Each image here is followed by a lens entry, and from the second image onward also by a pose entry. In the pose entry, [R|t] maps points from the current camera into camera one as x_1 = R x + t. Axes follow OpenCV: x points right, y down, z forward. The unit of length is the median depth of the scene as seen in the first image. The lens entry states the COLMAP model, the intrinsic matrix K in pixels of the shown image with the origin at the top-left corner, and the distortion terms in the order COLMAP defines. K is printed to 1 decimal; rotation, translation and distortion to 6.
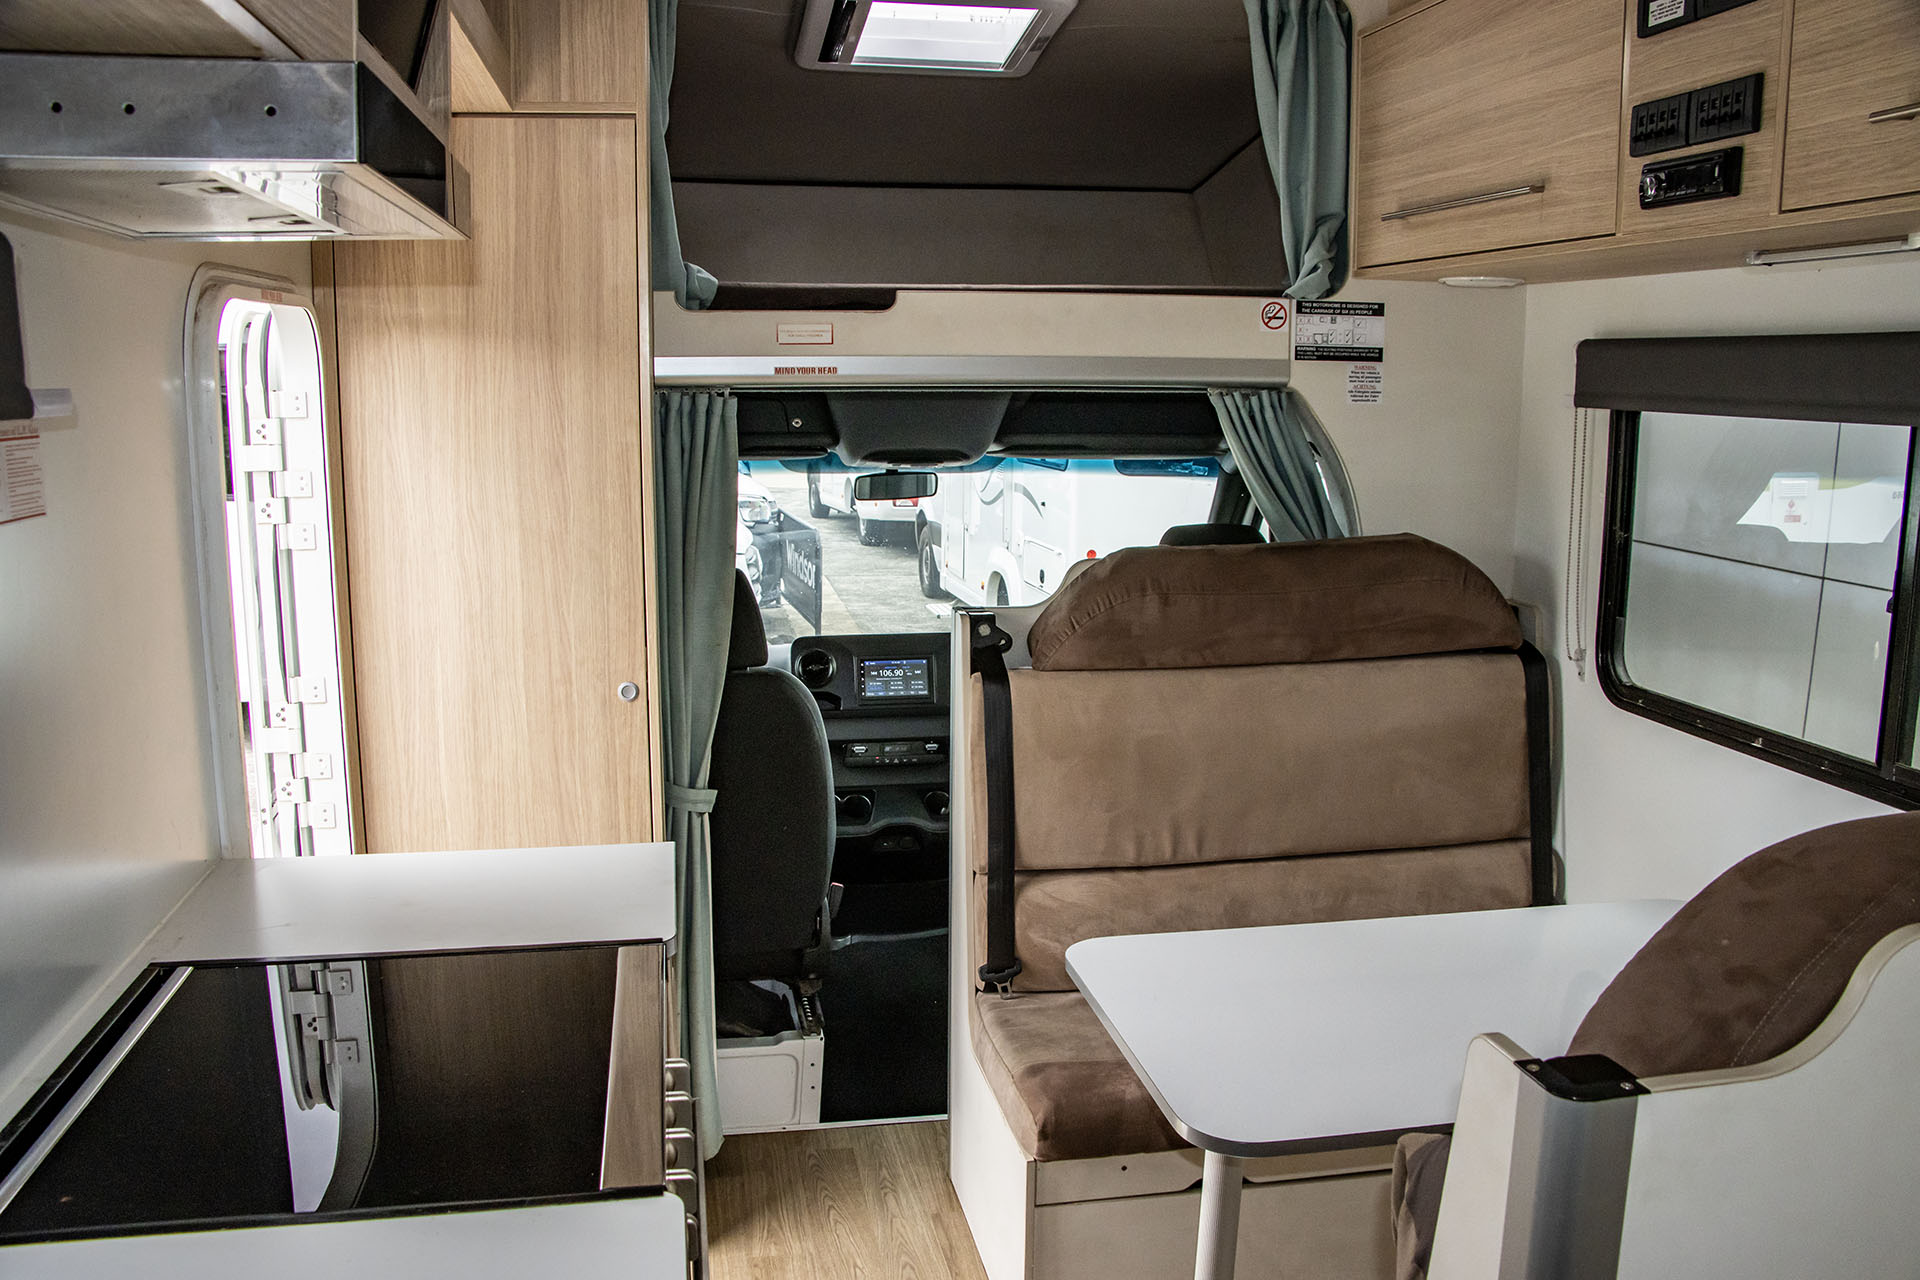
lens RADIAL K [[1570.4, 0, 960.0], [0, 1570.4, 640.0], [0, 0, 1]] dist [-0.191109, 0.169788]
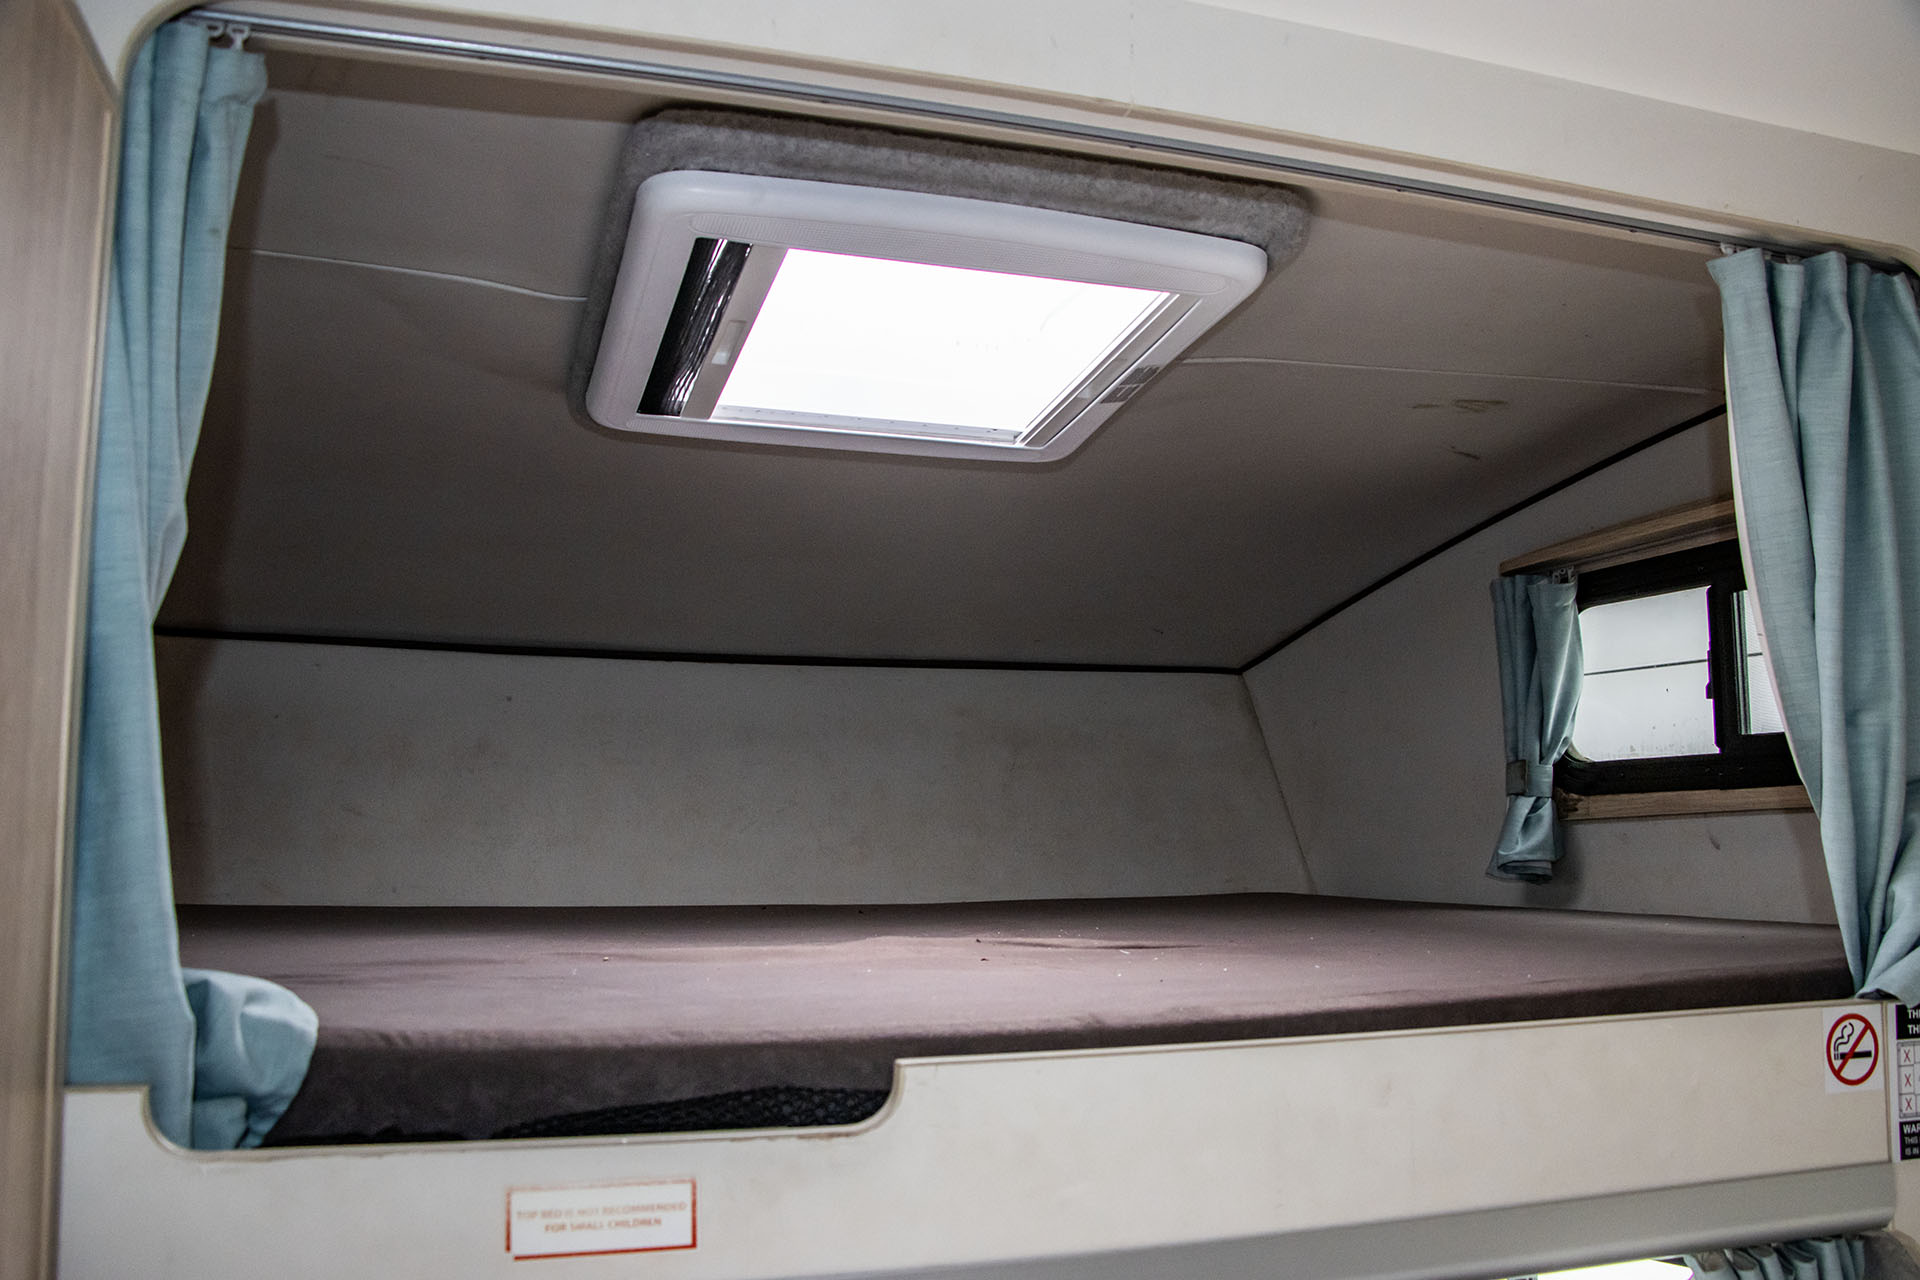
lens RADIAL K [[1570.4, 0, 960.0], [0, 1570.4, 640.0], [0, 0, 1]] dist [-0.191109, 0.169788]
pose [[0.989960, 0.014914, 0.140559, -0.069921], [0.023863, 0.962511, -0.270191, -0.210426], [-0.139319, 0.270832, 0.952492, 0.642166]]
